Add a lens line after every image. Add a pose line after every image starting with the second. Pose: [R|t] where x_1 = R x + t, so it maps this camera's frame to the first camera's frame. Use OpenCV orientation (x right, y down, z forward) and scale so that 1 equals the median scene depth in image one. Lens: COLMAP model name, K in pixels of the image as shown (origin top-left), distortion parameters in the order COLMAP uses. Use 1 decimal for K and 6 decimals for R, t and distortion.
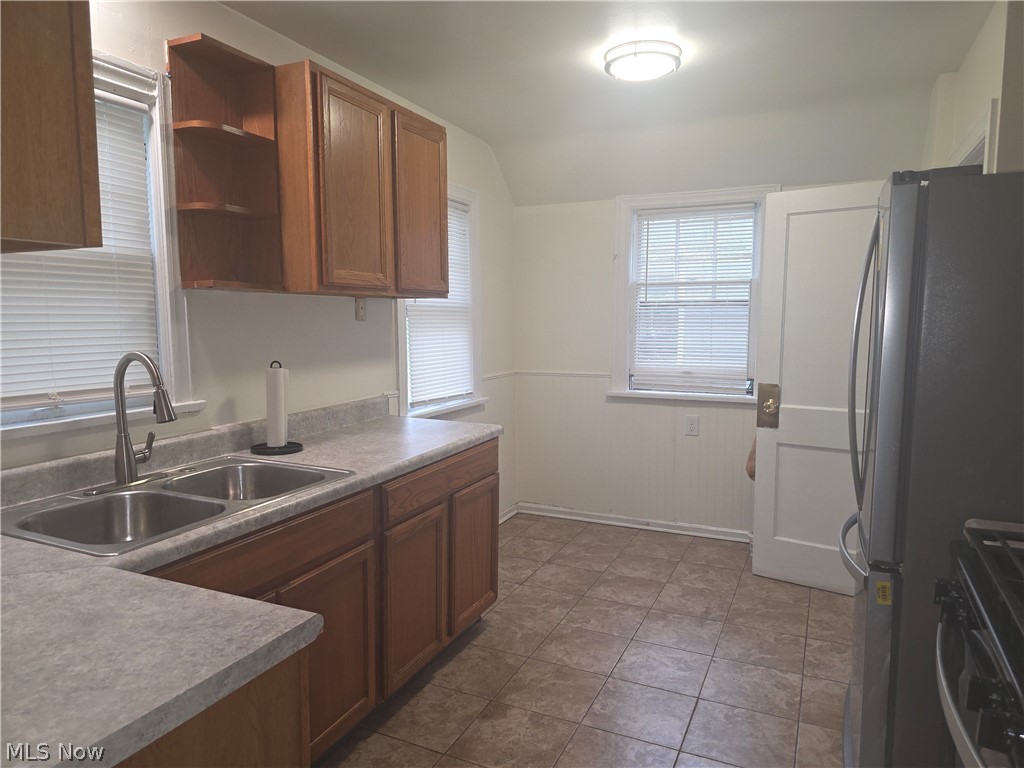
lens RADIAL K [[686.1, 0, 512.0], [0, 686.1, 384.0], [0, 0, 1]] dist [0.060726, -0.053465]
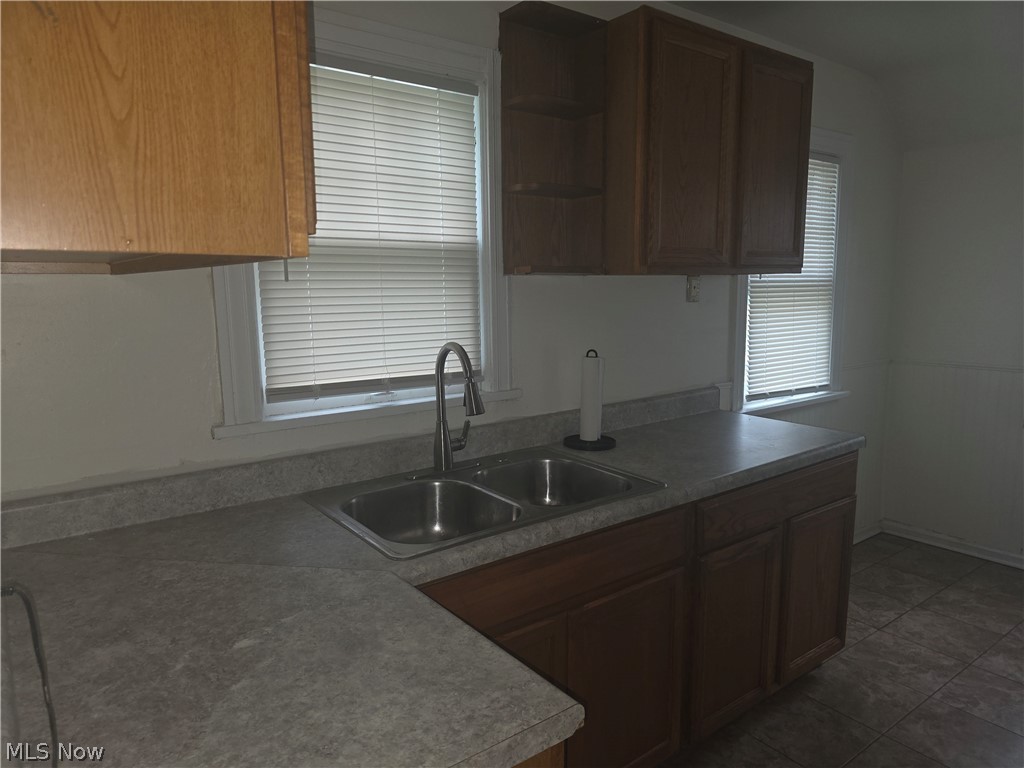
lens RADIAL K [[687.5, 0, 519.2], [0, 687.5, 382.1], [0, 0, 1]] dist [0.057801, -0.051274]
pose [[0.883444, 0.062101, -0.464404, 0.002789], [-0.041227, 0.997636, 0.054979, -0.033801], [0.466720, -0.029425, 0.883915, 0.128017]]
